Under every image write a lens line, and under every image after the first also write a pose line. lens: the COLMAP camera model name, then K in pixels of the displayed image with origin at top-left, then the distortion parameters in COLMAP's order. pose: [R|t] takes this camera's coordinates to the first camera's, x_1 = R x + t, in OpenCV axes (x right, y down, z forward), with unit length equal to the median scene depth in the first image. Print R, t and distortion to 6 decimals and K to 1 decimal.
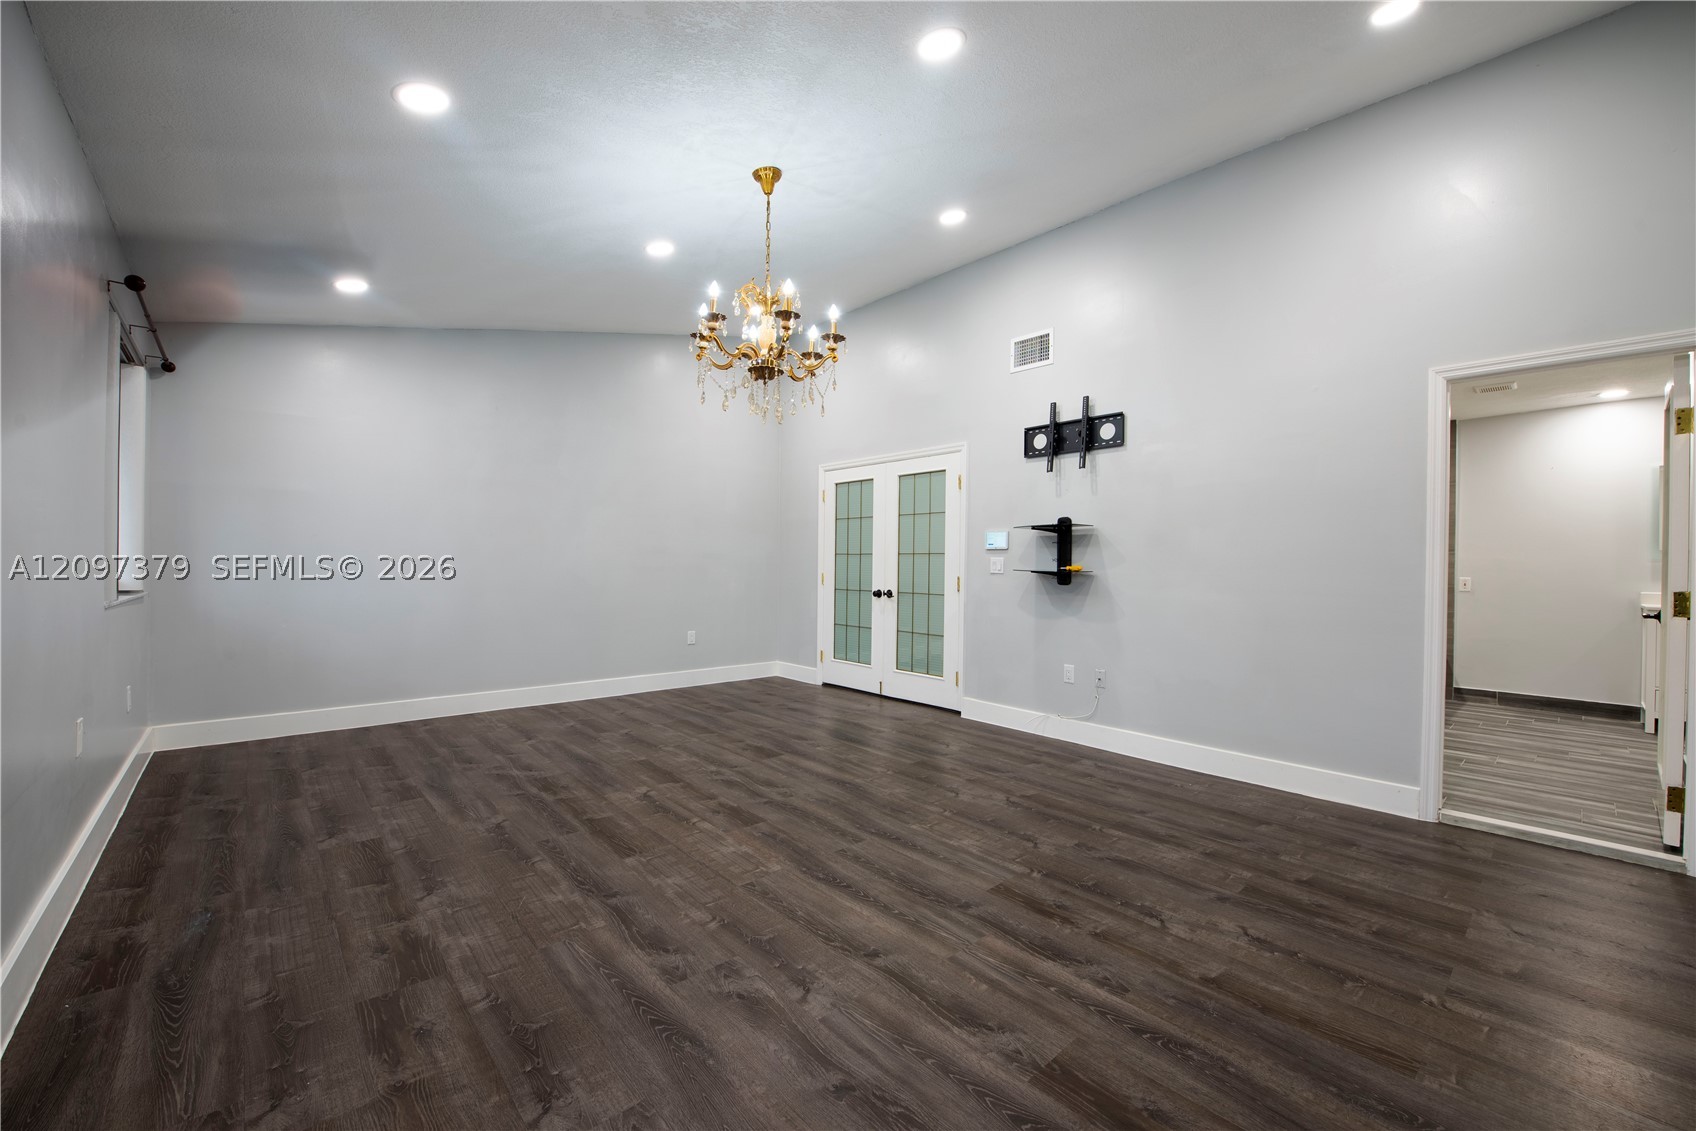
lens RADIAL K [[678.8, 0, 856.0], [0, 678.8, 568.5], [0, 0, 1]] dist [-0.018114, -0.000880]
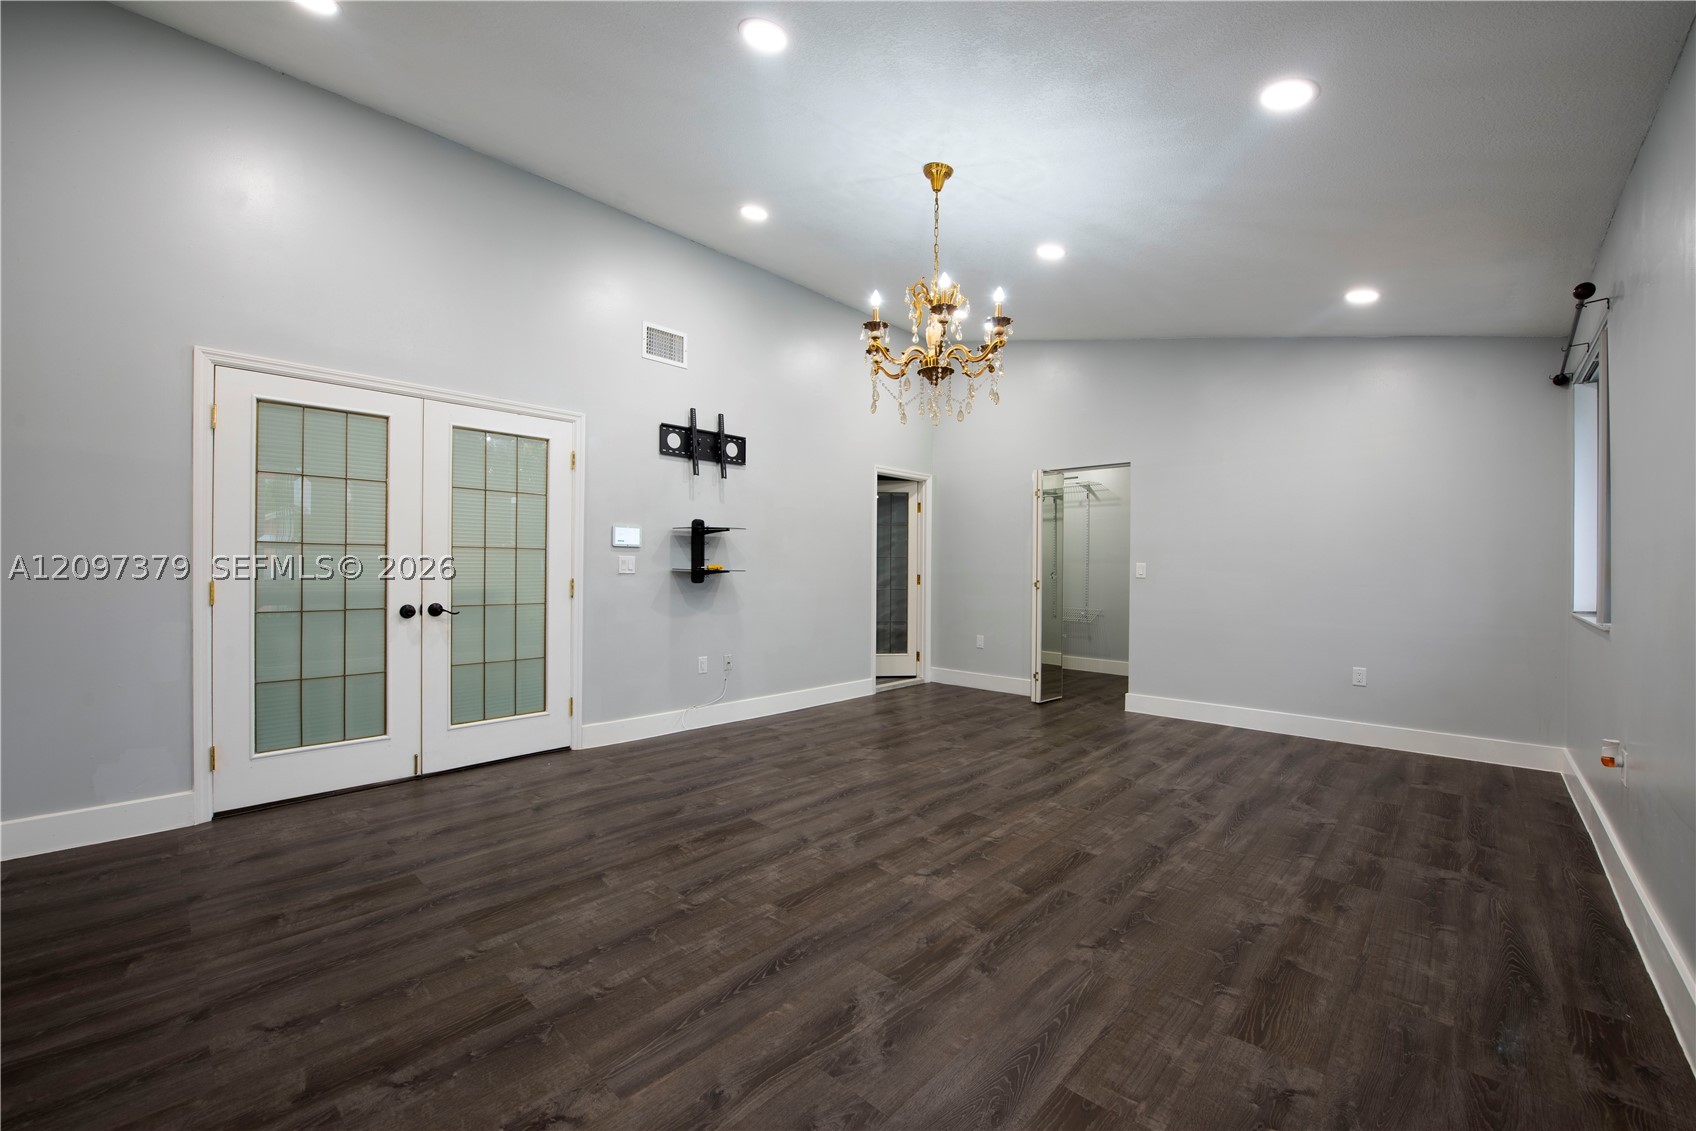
lens RADIAL K [[678.8, 0, 856.0], [0, 678.8, 568.5], [0, 0, 1]] dist [-0.018114, -0.000880]
pose [[-0.092092, -0.016457, 0.995614, -1.113084], [-0.004250, 0.999861, 0.016135, -0.023901], [-0.995741, -0.002746, -0.092149, 1.216919]]
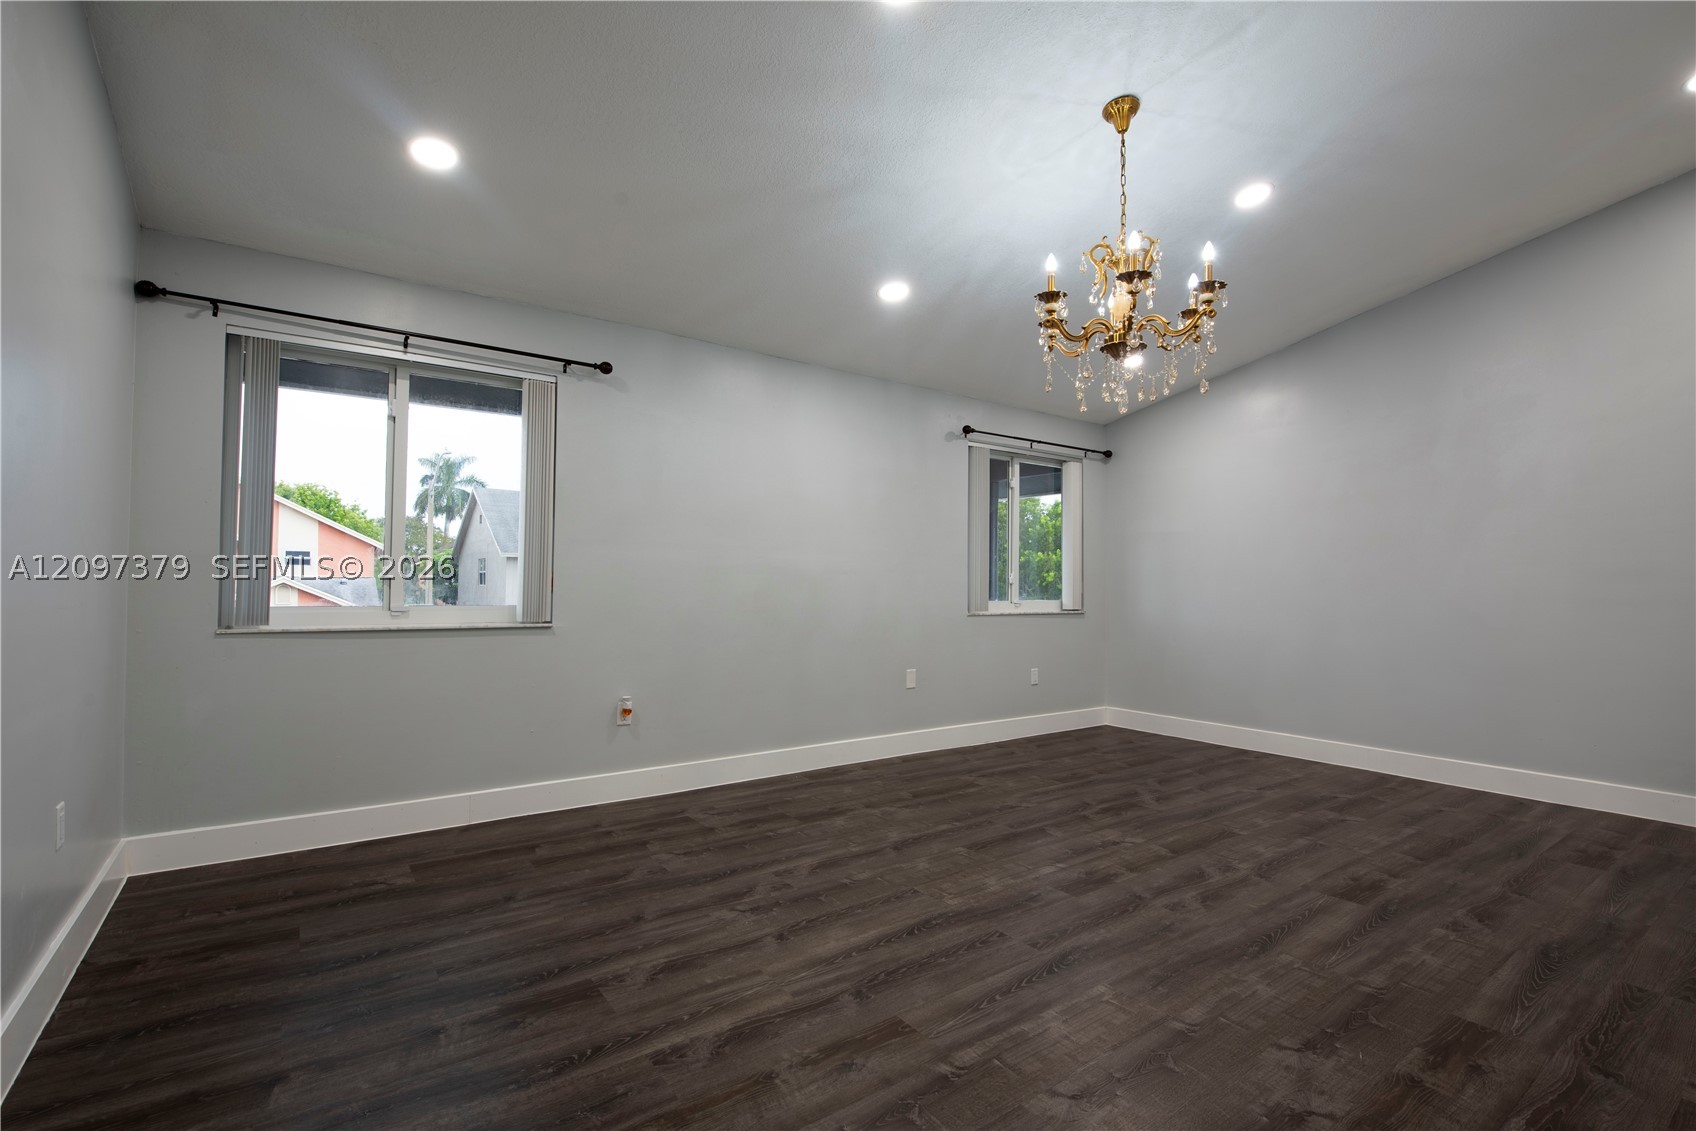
lens RADIAL K [[765.7, 0, 852.8], [0, 765.7, 564.6], [0, 0, 1]] dist [-0.011032, -0.001895]
pose [[-0.113106, -0.040868, -0.992742, 0.809850], [-0.016933, 0.999088, -0.039200, 0.006348], [0.993439, 0.012376, -0.113695, 0.793577]]
